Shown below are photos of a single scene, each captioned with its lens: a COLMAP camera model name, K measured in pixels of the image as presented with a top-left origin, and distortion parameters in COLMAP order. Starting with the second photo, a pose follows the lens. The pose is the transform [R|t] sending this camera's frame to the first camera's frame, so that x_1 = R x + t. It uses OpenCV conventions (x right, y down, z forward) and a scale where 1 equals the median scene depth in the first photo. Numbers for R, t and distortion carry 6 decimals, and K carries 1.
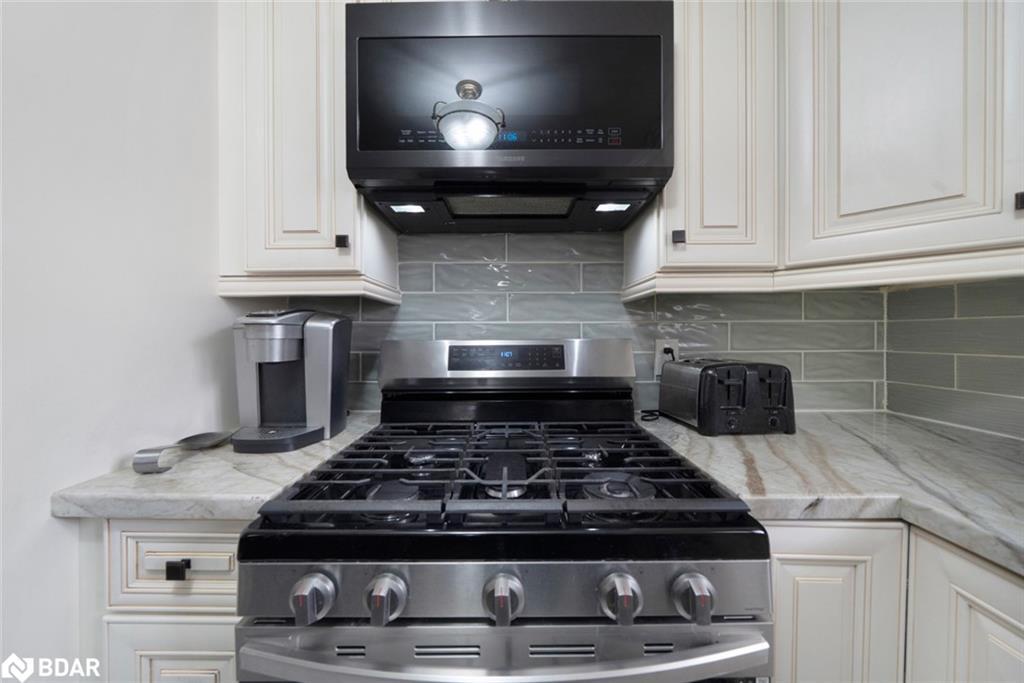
lens RADIAL K [[360.4, 0, 512.0], [0, 360.4, 341.5], [0, 0, 1]] dist [-0.007154, -0.000069]
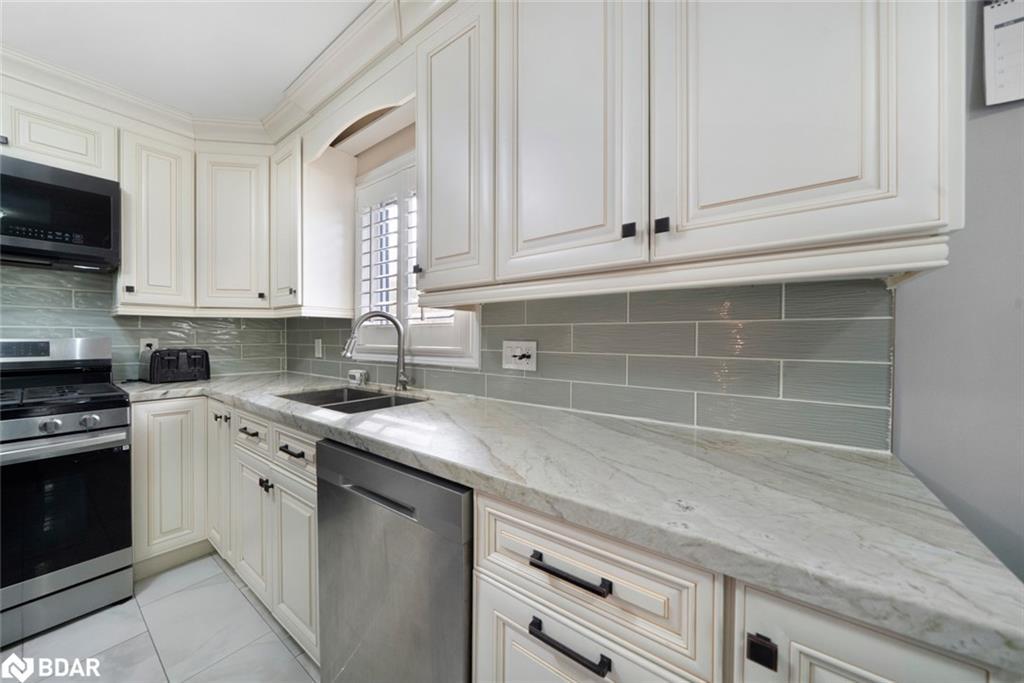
lens RADIAL K [[360.4, 0, 512.0], [0, 360.4, 341.5], [0, 0, 1]] dist [-0.007154, -0.000069]
pose [[0.596768, -0.004878, 0.802399, 0.112097], [0.009228, 0.999957, -0.000784, 0.033165], [-0.802361, 0.007872, 0.596788, -1.881671]]
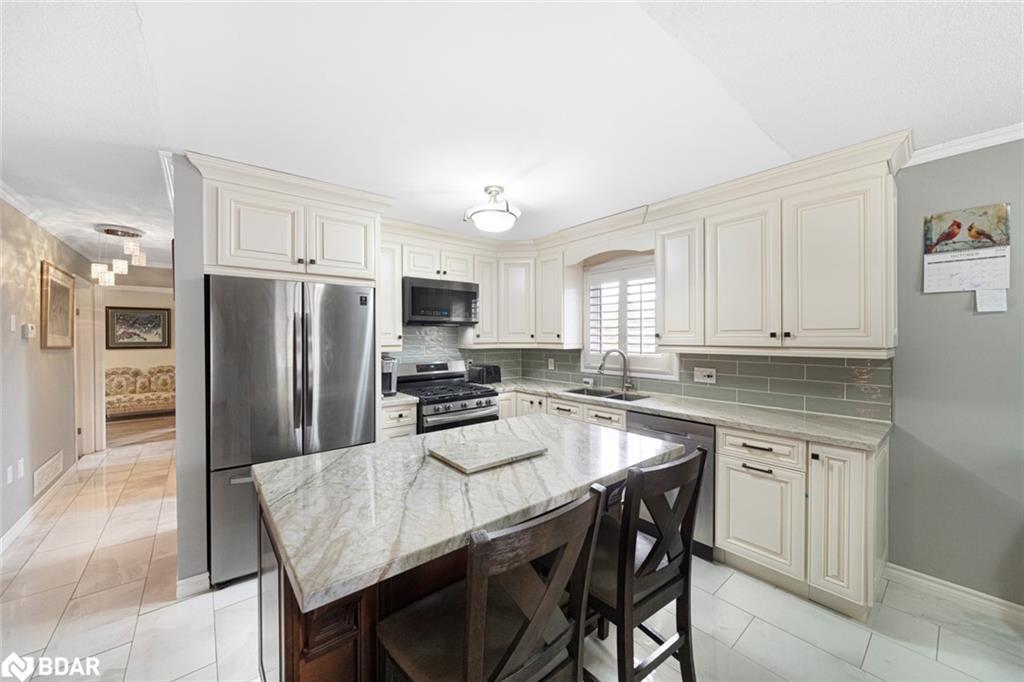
lens RADIAL K [[379.3, 0, 509.9], [0, 379.3, 337.9], [0, 0, 1]] dist [0.000000, -0.000024]
pose [[0.769287, -0.004739, 0.638886, -1.890841], [0.013176, 0.999877, -0.008449, -0.211589], [-0.638768, 0.014917, 0.769255, -2.389562]]
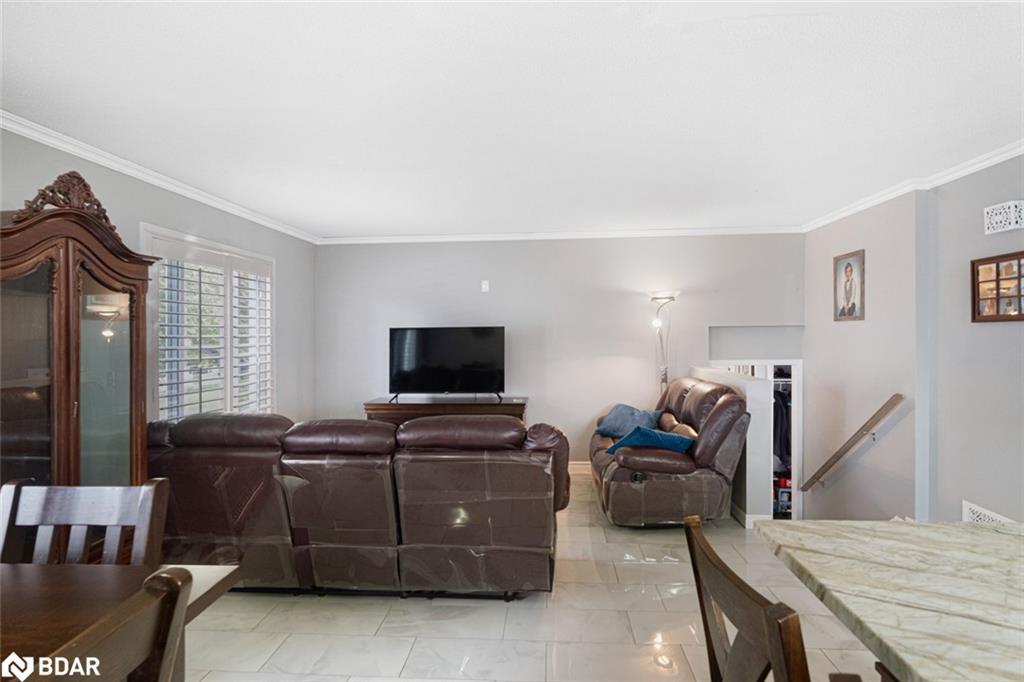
lens RADIAL K [[553.5, 0, 512.0], [0, 553.5, 341.0], [0, 0, 1]] dist [-0.001799, -0.000291]
pose [[-0.070440, 0.018946, -0.997336, -0.125551], [-0.005007, 0.999800, 0.019347, -0.219317], [0.997503, 0.006357, -0.070331, -2.072706]]
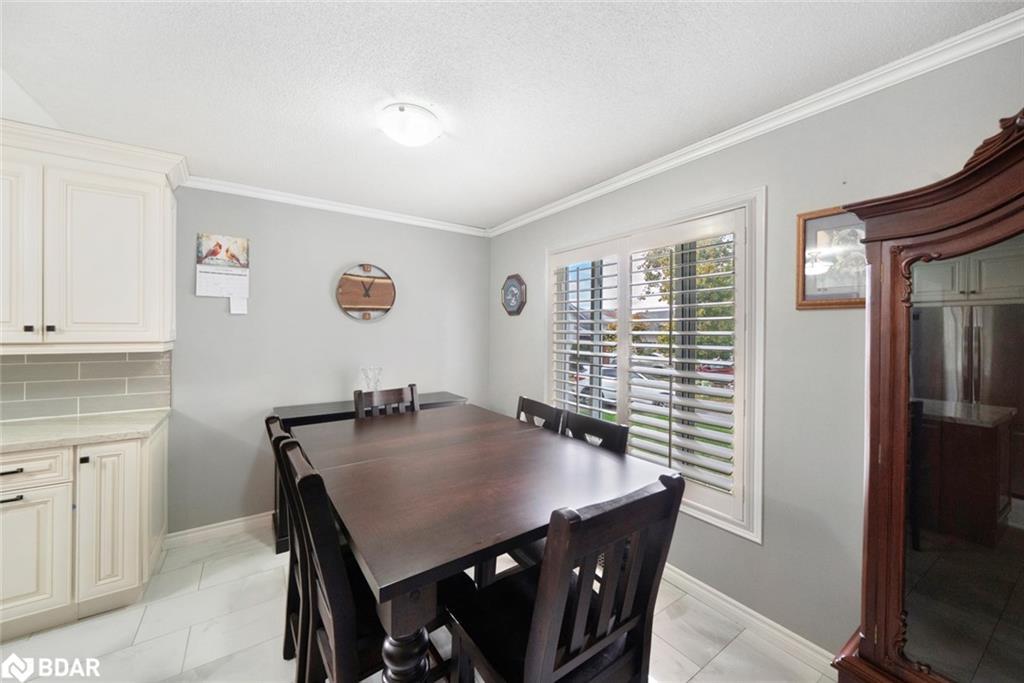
lens RADIAL K [[378.7, 0, 519.0], [0, 378.7, 332.3], [0, 0, 1]] dist [-0.003460, 0.000027]
pose [[-0.576992, -0.003341, 0.816743, -2.112572], [0.006165, 0.999945, 0.008445, -0.209533], [-0.816727, 0.009908, -0.576939, -2.551200]]
